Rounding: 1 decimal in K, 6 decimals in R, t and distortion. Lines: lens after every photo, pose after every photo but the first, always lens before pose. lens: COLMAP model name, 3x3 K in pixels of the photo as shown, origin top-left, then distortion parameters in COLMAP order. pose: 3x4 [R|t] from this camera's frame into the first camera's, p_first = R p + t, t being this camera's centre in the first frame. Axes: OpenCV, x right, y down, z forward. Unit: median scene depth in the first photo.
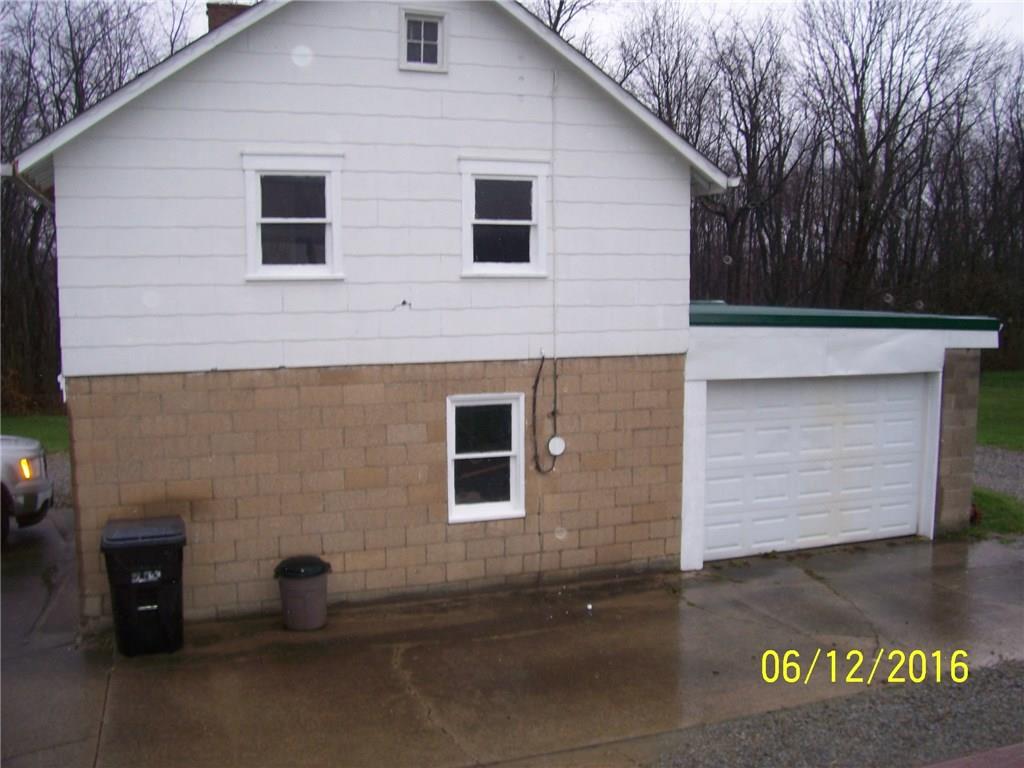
lens RADIAL K [[1023.9, 0, 512.0], [0, 1023.9, 384.0], [0, 0, 1]] dist [-0.152105, 0.020492]
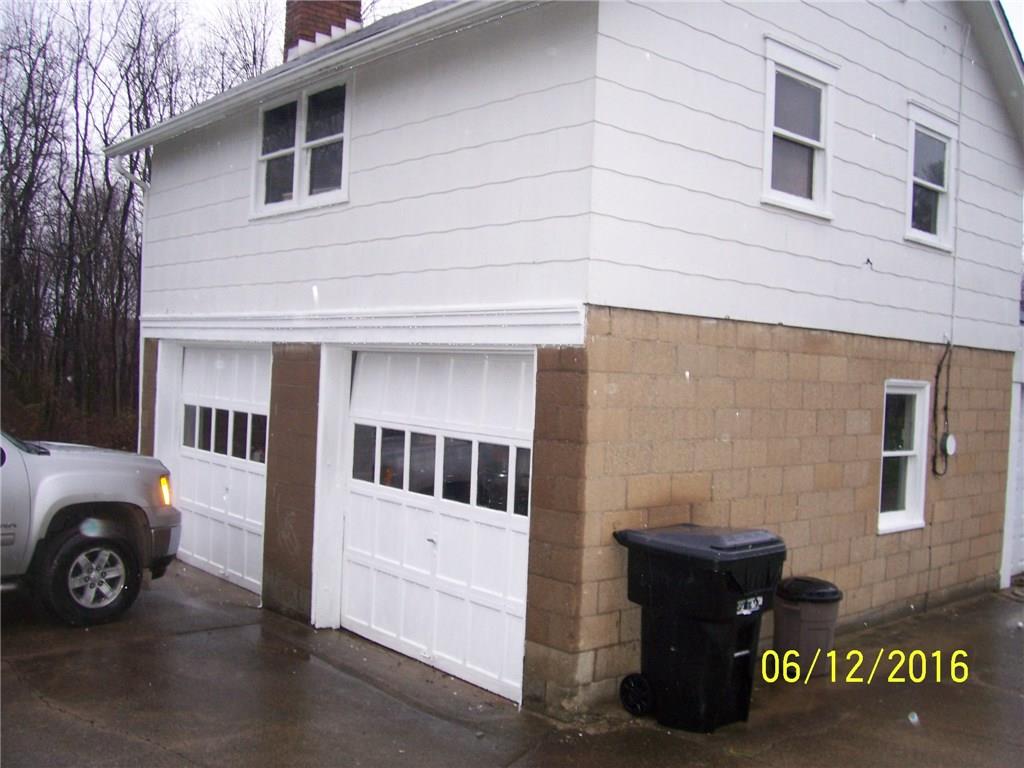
lens RADIAL K [[1023.9, 0, 512.0], [0, 1023.9, 384.0], [0, 0, 1]] dist [-0.152105, 0.020492]
pose [[0.933019, 0.040505, 0.357539, -0.671165], [-0.010887, 0.996367, -0.084465, 0.092334], [-0.359662, 0.074914, 0.930071, 0.372403]]
